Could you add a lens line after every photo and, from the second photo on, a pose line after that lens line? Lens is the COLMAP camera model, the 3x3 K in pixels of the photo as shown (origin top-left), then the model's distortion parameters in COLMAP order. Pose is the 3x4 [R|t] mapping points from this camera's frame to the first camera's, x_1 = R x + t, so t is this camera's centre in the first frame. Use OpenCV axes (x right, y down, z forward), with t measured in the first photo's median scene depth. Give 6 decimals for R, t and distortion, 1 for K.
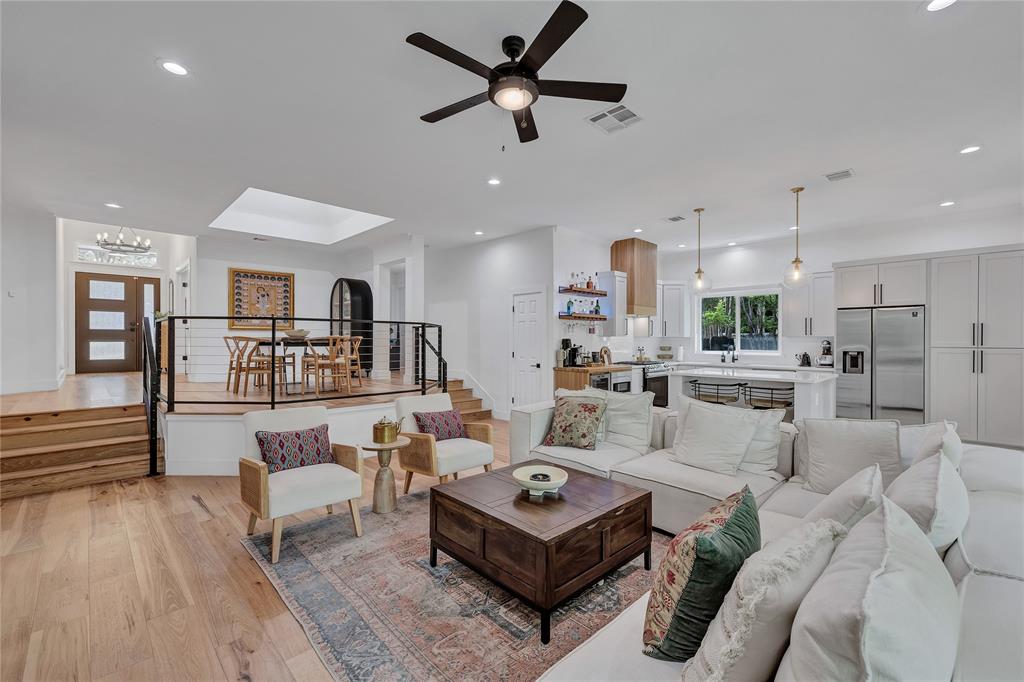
lens RADIAL K [[423.9, 0, 512.0], [0, 423.9, 341.0], [0, 0, 1]] dist [0.000185, 0.000001]
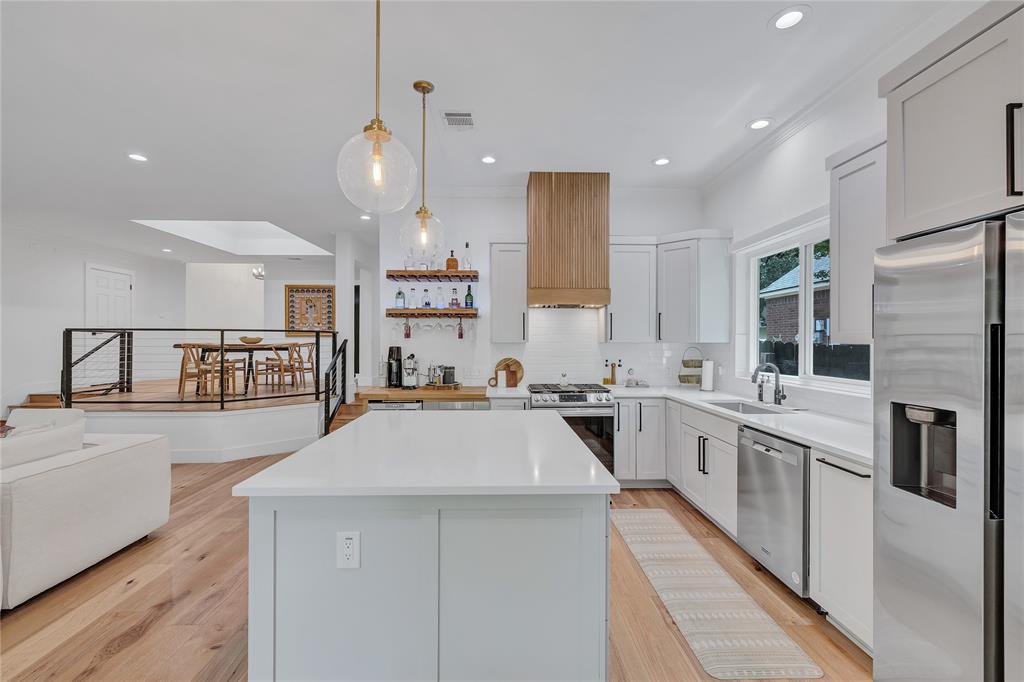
lens RADIAL K [[434.5, 0, 512.0], [0, 434.5, 341.0], [0, 0, 1]] dist [0.004064, 0.000234]
pose [[0.738883, -0.002711, -0.673828, 0.689798], [0.000970, 0.999995, -0.002961, -0.011209], [0.673833, 0.001534, 0.738882, 0.560646]]
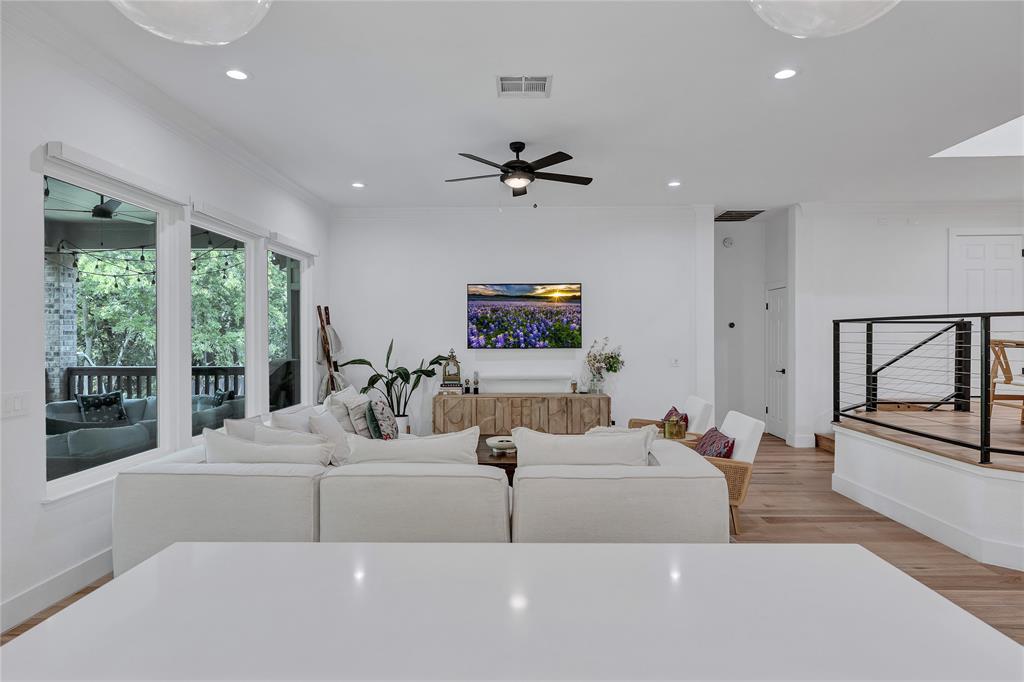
lens RADIAL K [[580.5, 0, 512.0], [0, 580.5, 341.0], [0, 0, 1]] dist [-0.003215, -0.001306]
pose [[-0.711643, 0.008351, -0.702492, 0.507816], [0.001586, 0.999946, 0.010280, -0.015100], [0.702539, 0.006202, -0.711618, 0.840008]]
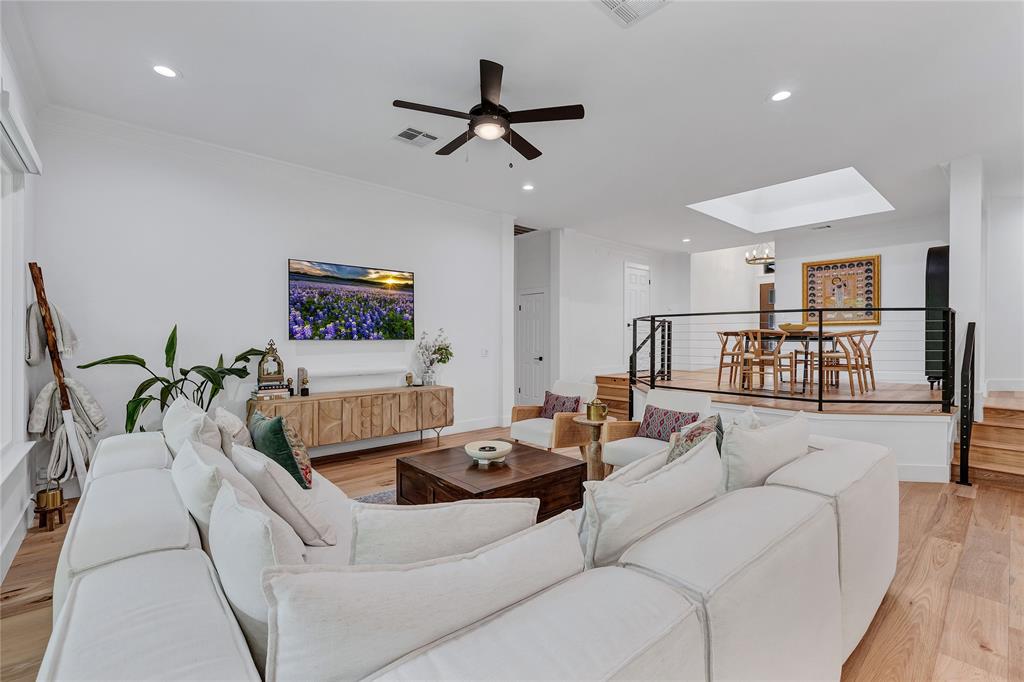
lens RADIAL K [[449.0, 0, 512.0], [0, 449.0, 341.0], [0, 0, 1]] dist [0.001638, -0.000037]
pose [[-0.048591, 0.004162, -0.998810, 0.454157], [-0.003082, 0.999986, 0.004316, 0.007300], [0.998814, 0.003288, -0.048578, 0.397060]]
